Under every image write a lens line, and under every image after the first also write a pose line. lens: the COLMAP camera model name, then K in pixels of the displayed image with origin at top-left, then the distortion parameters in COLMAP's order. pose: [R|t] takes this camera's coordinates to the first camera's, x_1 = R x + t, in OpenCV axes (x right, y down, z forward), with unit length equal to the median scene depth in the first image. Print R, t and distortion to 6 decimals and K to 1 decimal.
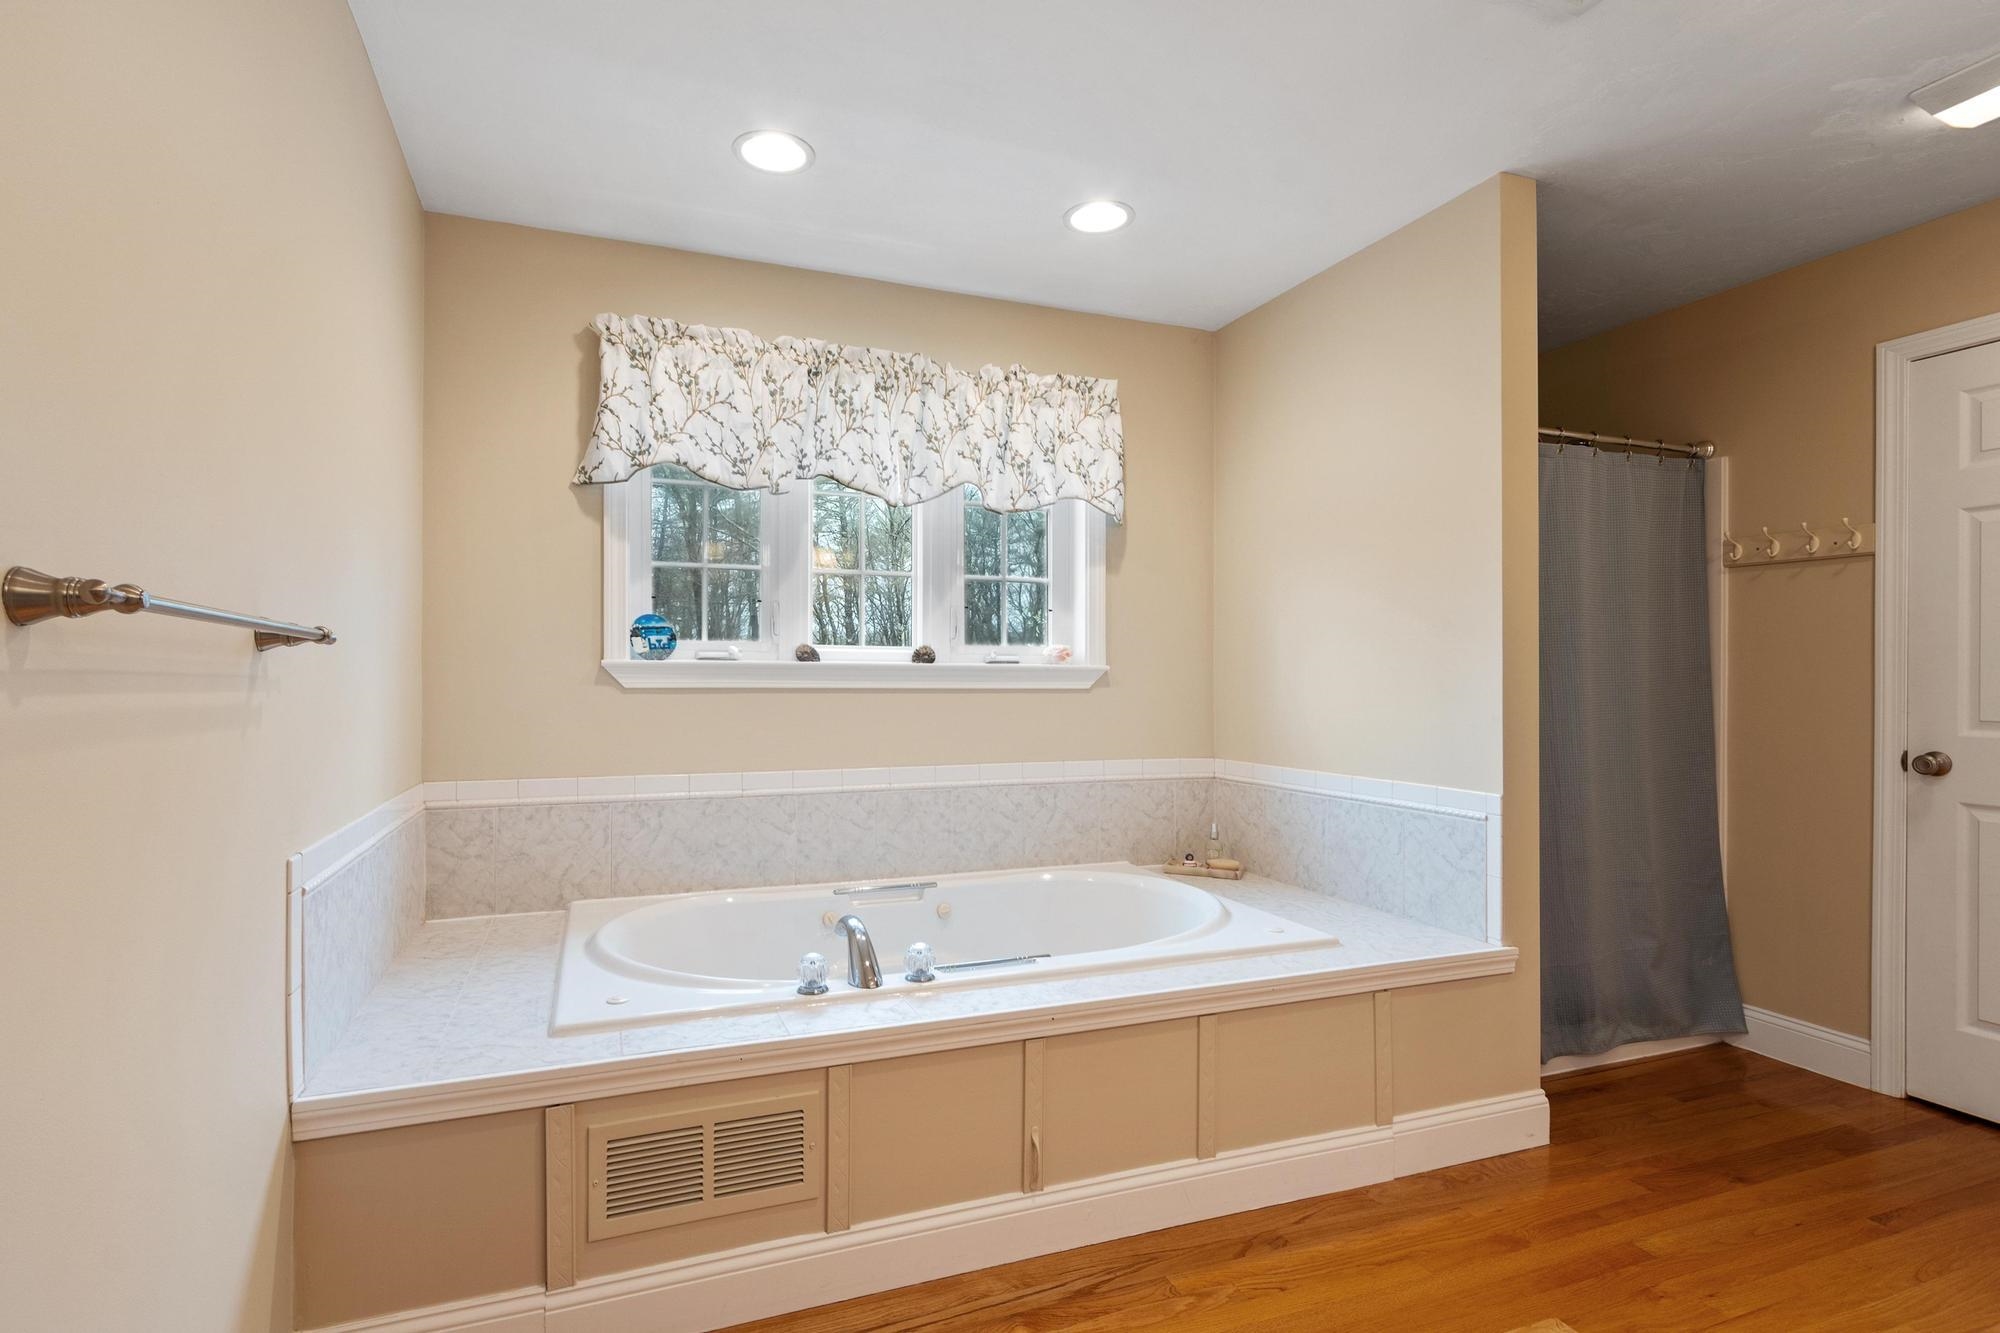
lens RADIAL K [[1035.7, 0, 1010.0], [0, 1035.7, 680.7], [0, 0, 1]] dist [-0.001174, -0.000092]
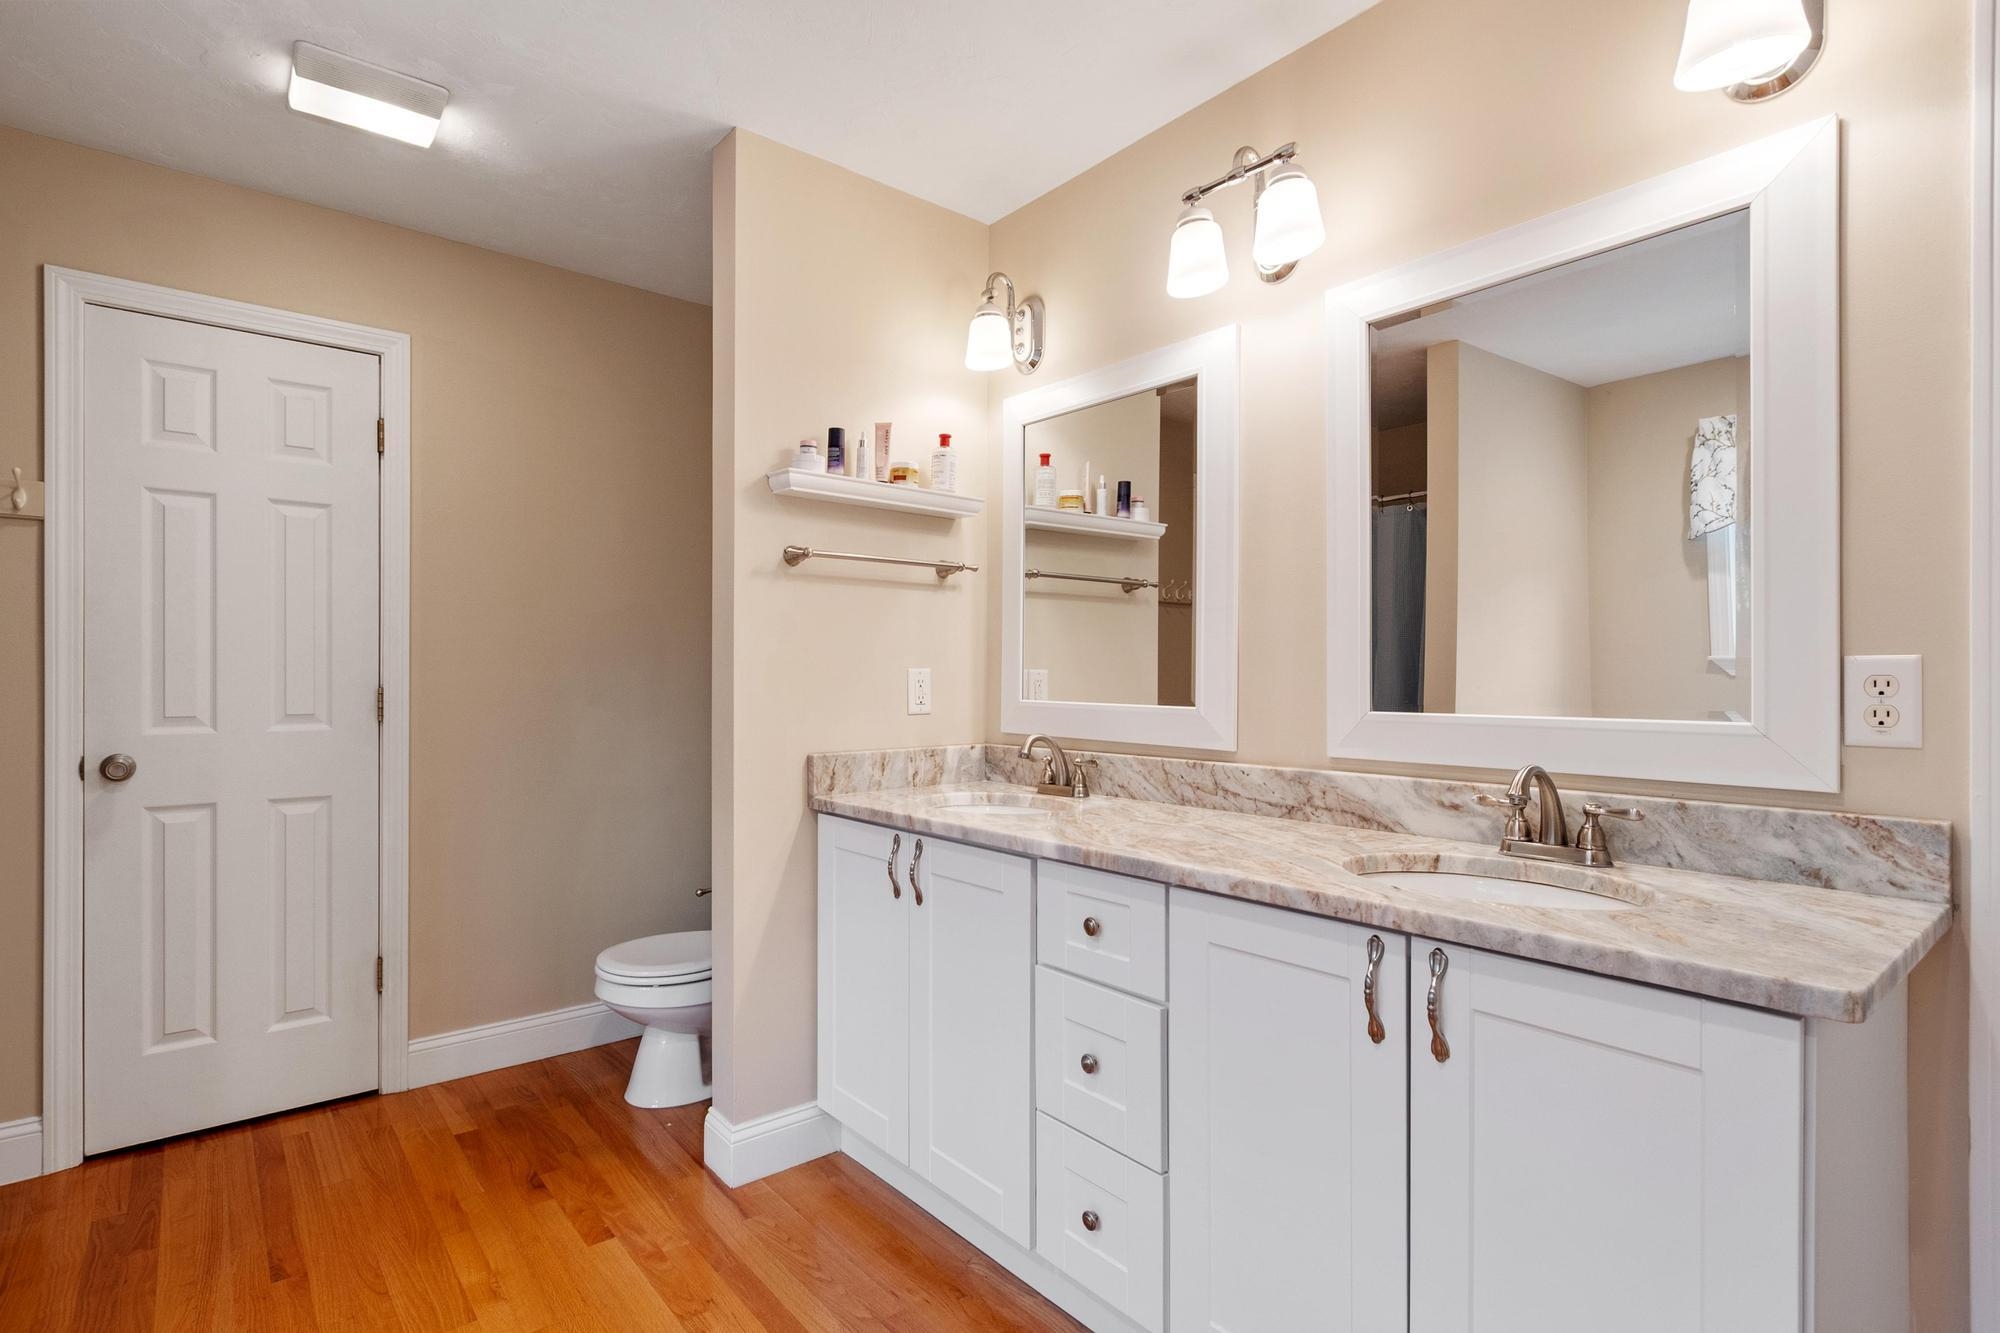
lens RADIAL K [[948.9, 0, 992.5], [0, 948.9, 672.4], [0, 0, 1]] dist [-0.000144, 0.000173]
pose [[-0.295615, -0.006302, 0.955286, -0.106720], [-0.007429, 0.999963, 0.004298, -0.010816], [-0.955278, -0.005827, -0.295651, 0.522884]]
